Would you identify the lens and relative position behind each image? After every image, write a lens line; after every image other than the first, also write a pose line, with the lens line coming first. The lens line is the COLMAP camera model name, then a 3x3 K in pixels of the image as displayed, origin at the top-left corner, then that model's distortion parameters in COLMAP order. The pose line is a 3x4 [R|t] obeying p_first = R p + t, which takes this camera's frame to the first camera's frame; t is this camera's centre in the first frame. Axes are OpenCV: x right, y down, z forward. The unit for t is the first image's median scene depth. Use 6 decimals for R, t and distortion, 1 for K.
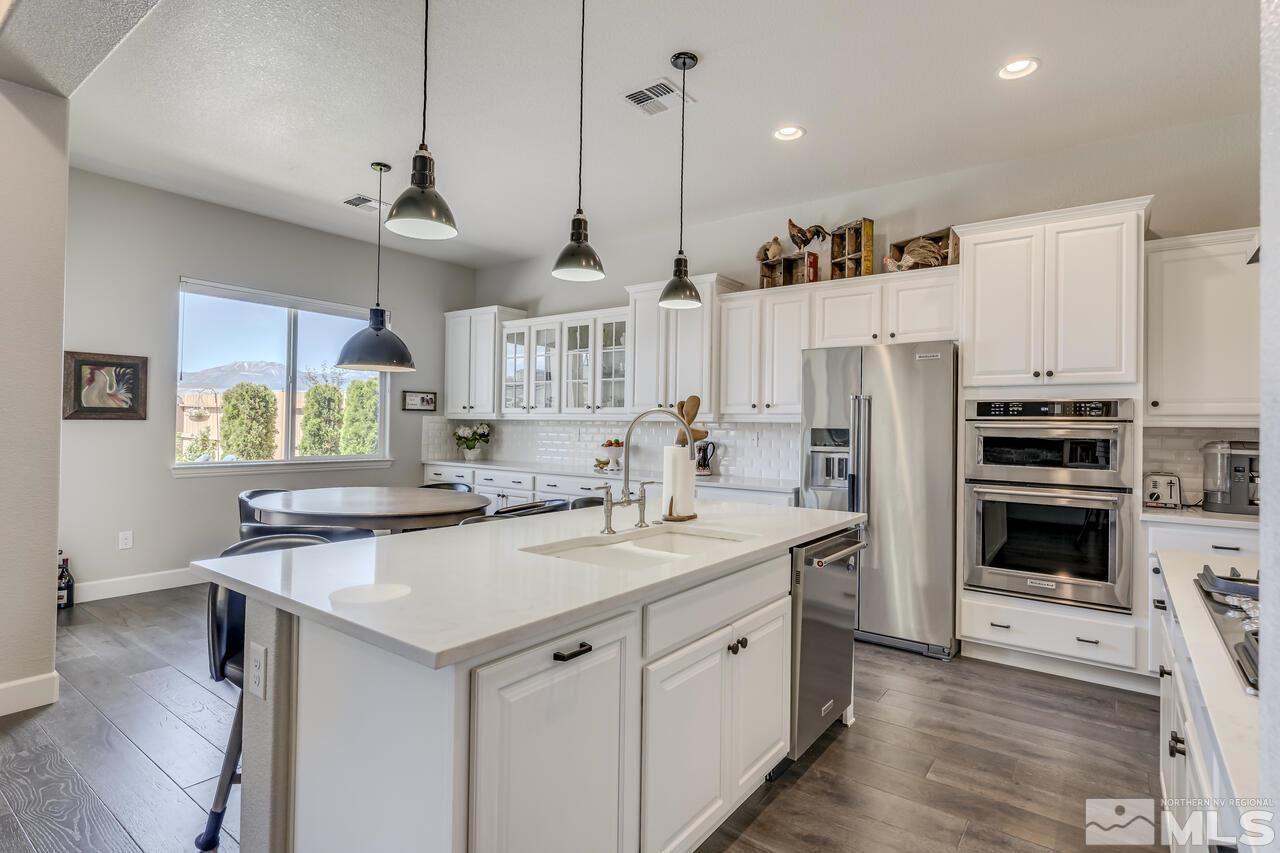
lens RADIAL K [[642.9, 0, 640.0], [0, 642.9, 426.5], [0, 0, 1]] dist [0.001219, 0.000102]
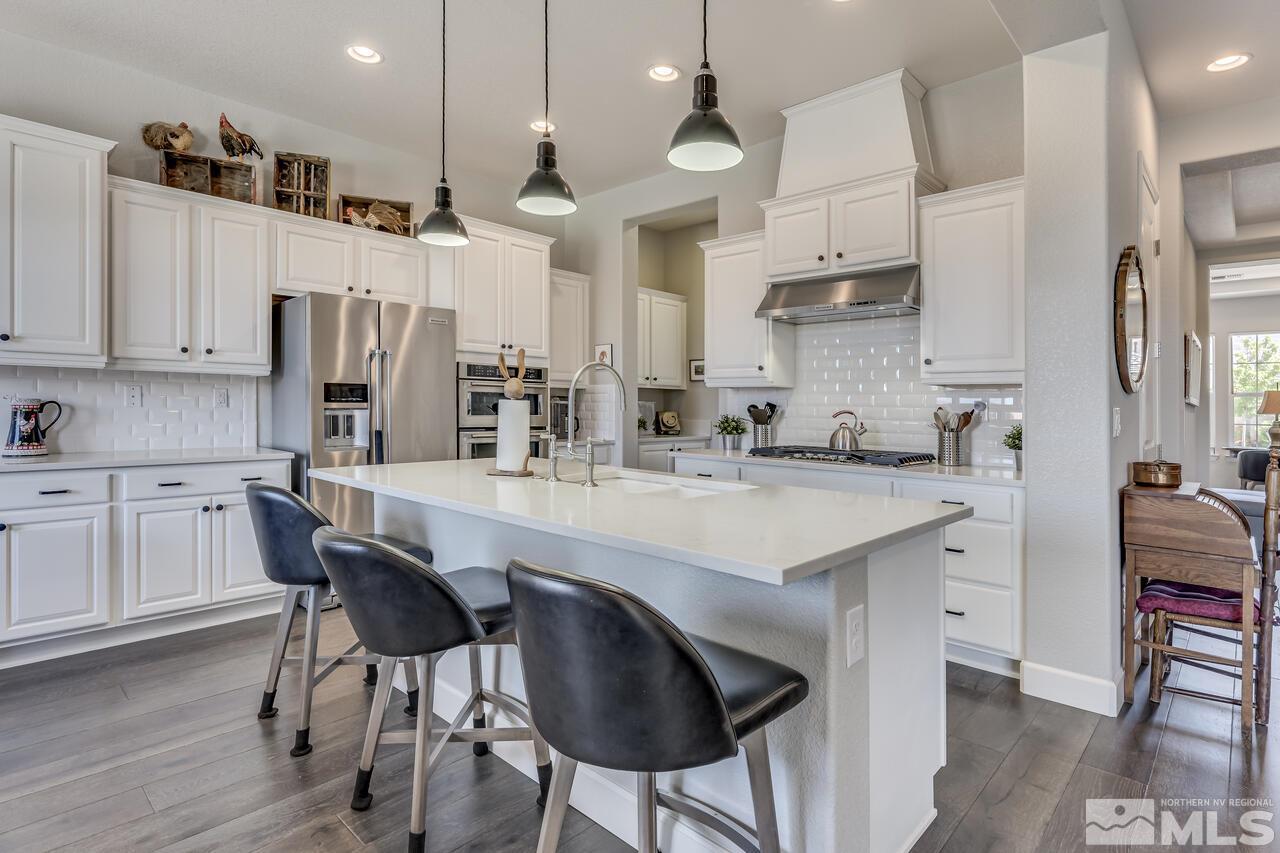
lens RADIAL K [[630.9, 0, 638.1], [0, 630.9, 388.5], [0, 0, 1]] dist [-0.000474, -0.000069]
pose [[0.113419, 0.004071, 0.993539, -0.530447], [-0.018582, 0.999825, -0.001975, 0.003475], [-0.993373, -0.018238, 0.113475, 0.463068]]
